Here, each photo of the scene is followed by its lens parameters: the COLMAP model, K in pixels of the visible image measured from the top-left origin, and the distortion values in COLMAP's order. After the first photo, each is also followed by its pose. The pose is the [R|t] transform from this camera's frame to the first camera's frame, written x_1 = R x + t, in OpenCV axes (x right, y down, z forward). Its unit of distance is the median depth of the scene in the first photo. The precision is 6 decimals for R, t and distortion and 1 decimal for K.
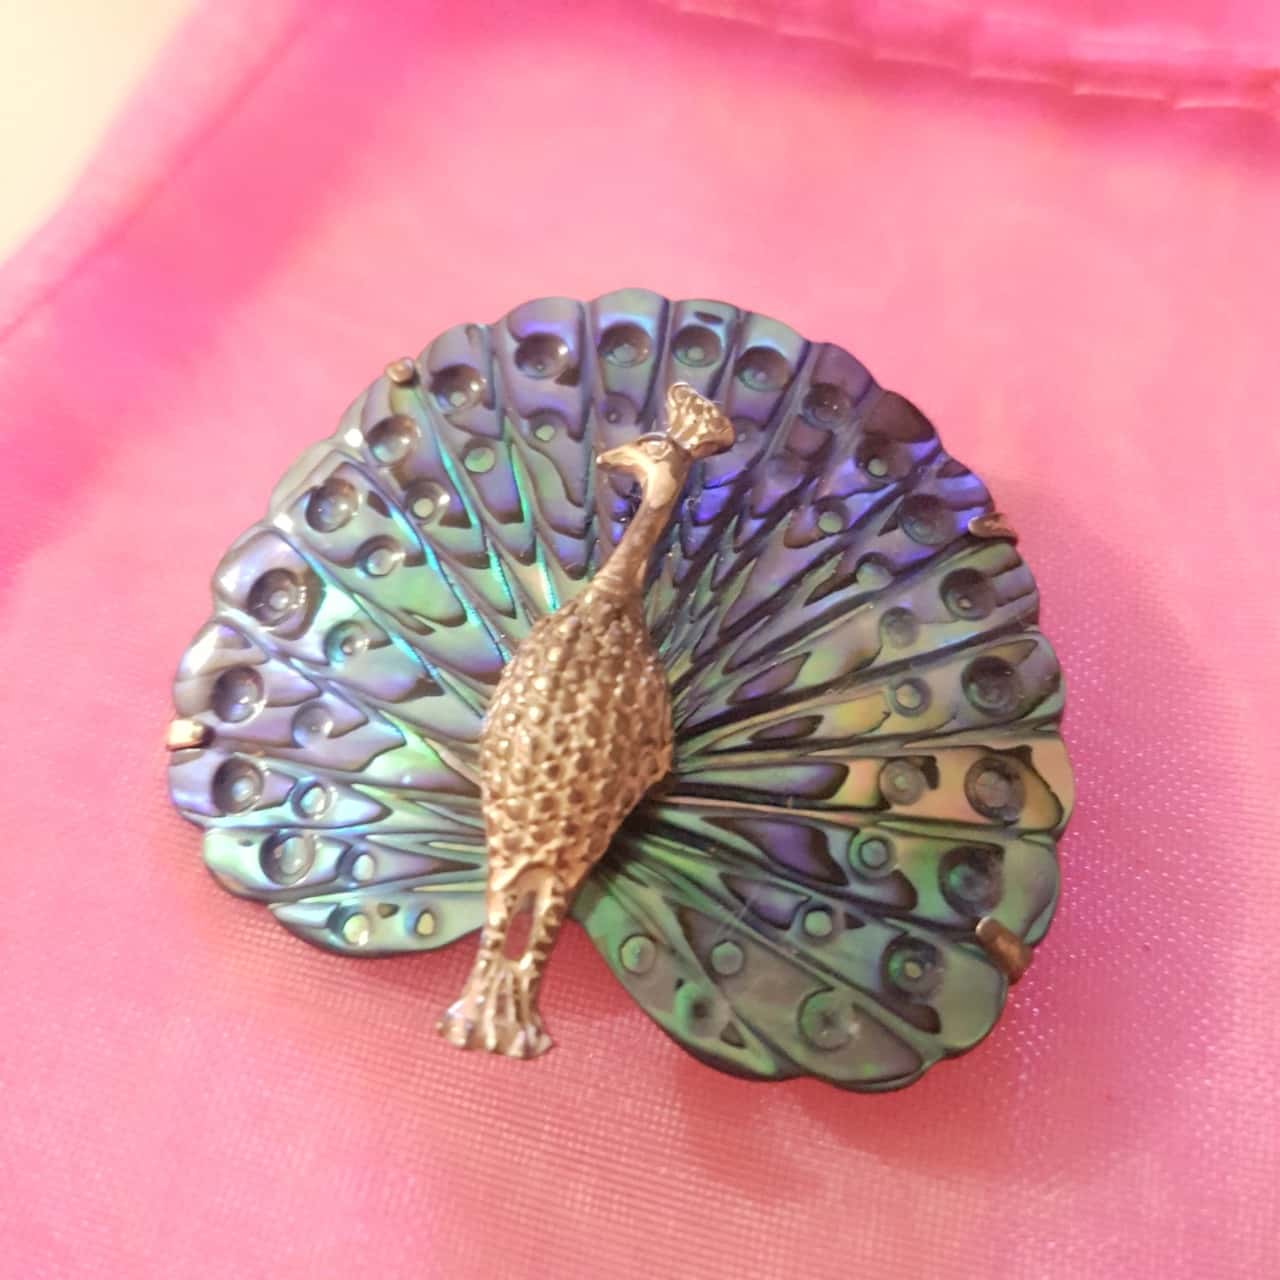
lens RADIAL K [[1458.6, 0, 640.0], [0, 1458.6, 640.0], [0, 0, 1]] dist [0.188084, -0.001350]
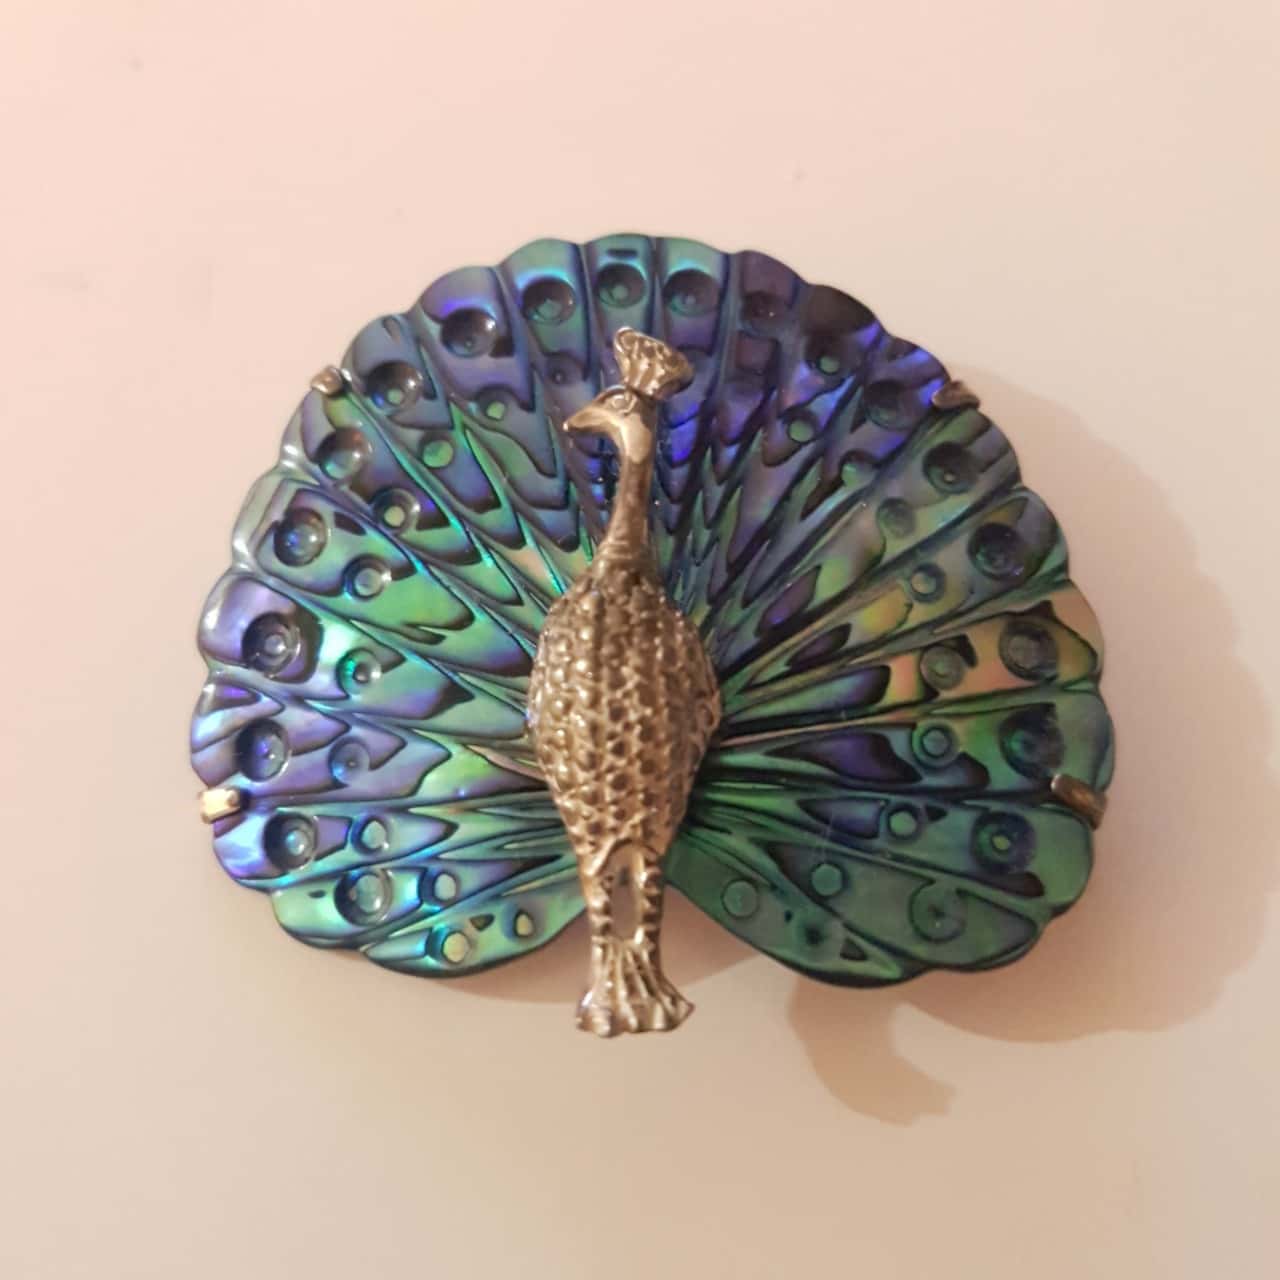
lens RADIAL K [[1458.6, 0, 640.0], [0, 1458.6, 640.0], [0, 0, 1]] dist [0.188084, -0.001350]
pose [[0.963490, -0.252932, 0.087820, -0.103522], [0.245744, 0.965606, 0.084945, -0.057155], [-0.106284, -0.060262, 0.992508, 0.012578]]
